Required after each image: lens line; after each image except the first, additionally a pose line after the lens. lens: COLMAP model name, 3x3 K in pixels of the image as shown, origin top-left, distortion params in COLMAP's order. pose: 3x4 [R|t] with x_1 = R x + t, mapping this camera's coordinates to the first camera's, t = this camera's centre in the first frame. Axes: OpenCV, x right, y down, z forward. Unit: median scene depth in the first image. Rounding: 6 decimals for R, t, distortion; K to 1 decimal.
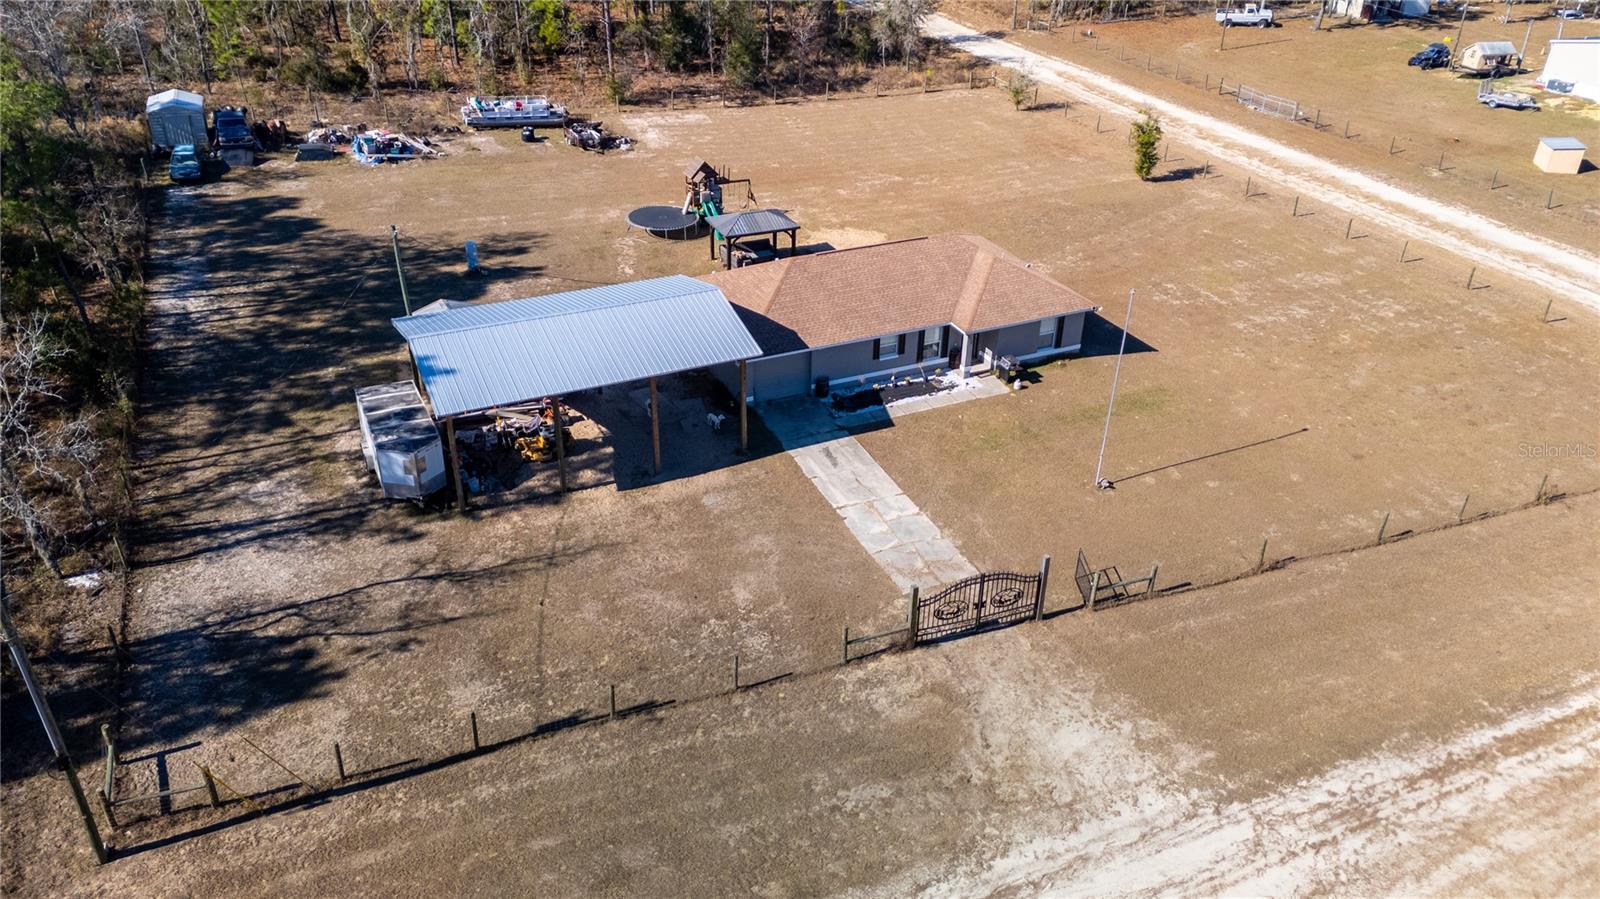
lens RADIAL K [[1175.5, 0, 797.6], [0, 1175.5, 456.1], [0, 0, 1]] dist [0.062409, -0.050777]
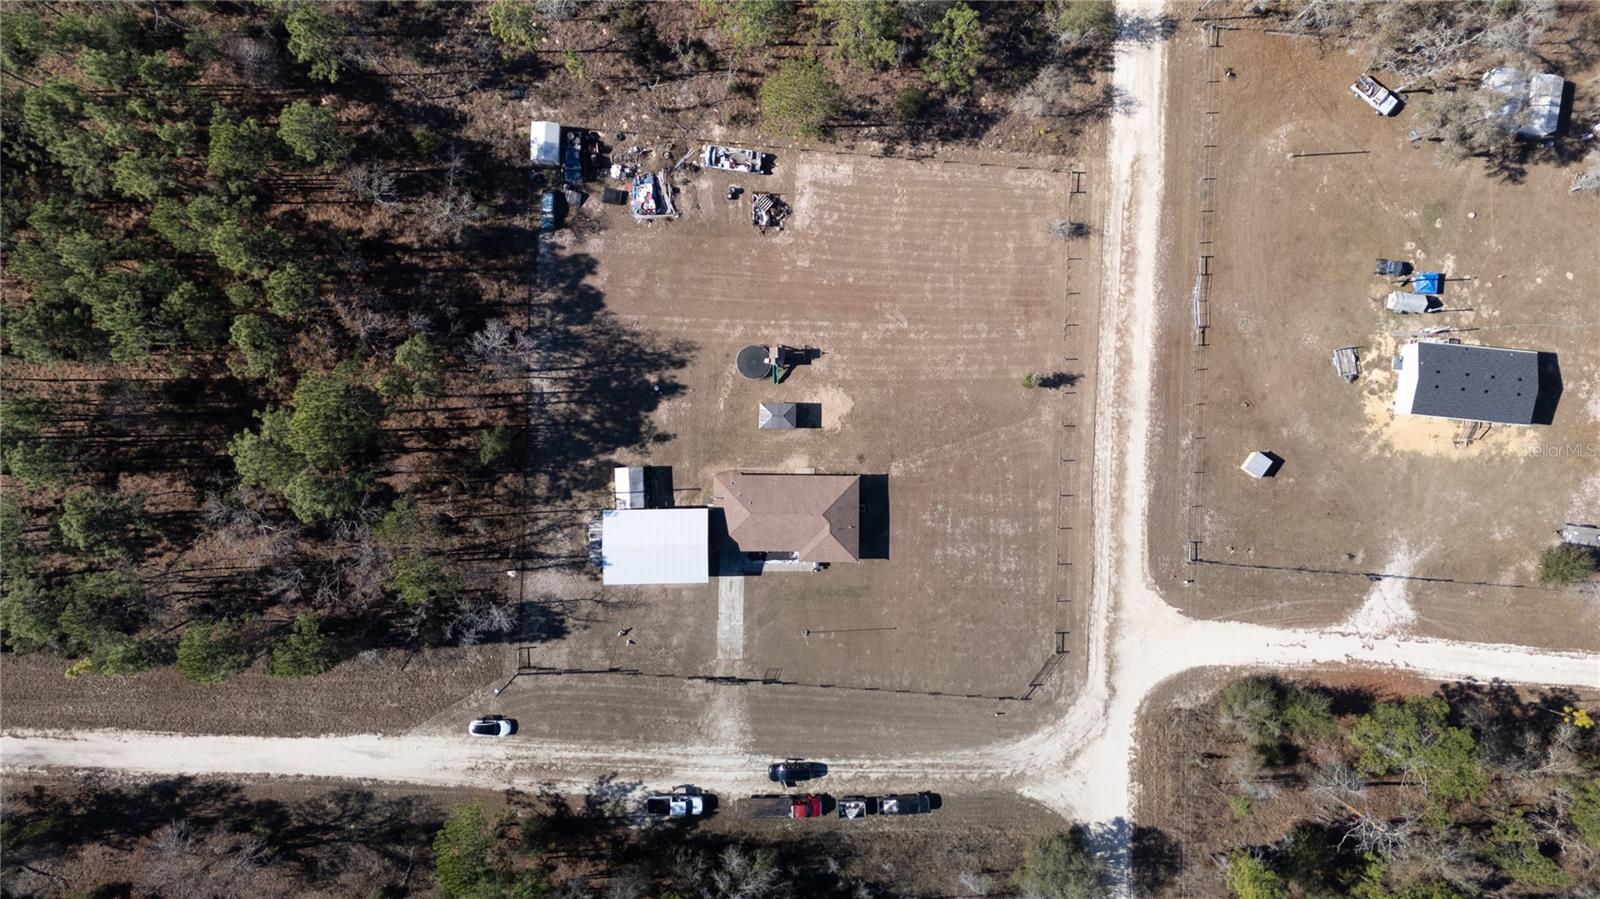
lens RADIAL K [[1175.5, 0, 798.0], [0, 1175.5, 442.0], [0, 0, 1]] dist [0.062409, -0.050777]
pose [[0.902094, 0.431345, 0.012965, -0.013150], [-0.233222, 0.462030, 0.855649, -2.484842], [0.363090, -0.774900, 0.517393, -0.187800]]
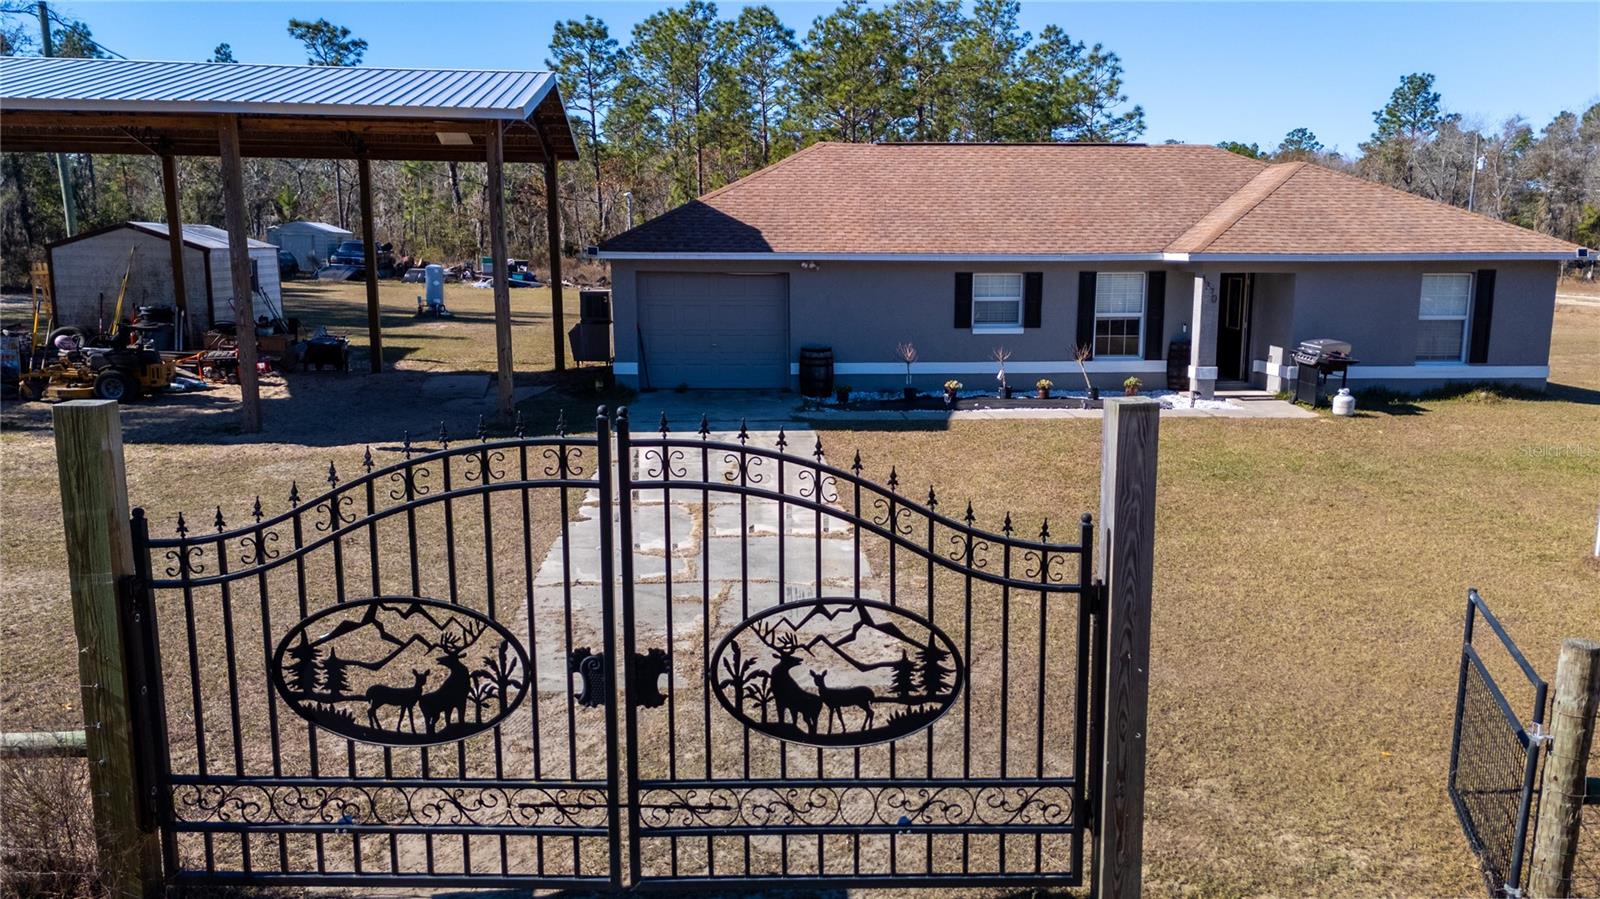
lens RADIAL K [[1175.5, 0, 813.0], [0, 1175.5, 451.0], [0, 0, 1]] dist [0.062409, -0.050777]
pose [[0.933369, 0.037994, -0.356901, 0.164015], [-0.167405, 0.925679, -0.339255, 0.105198], [0.317486, 0.376397, 0.870361, 0.628517]]
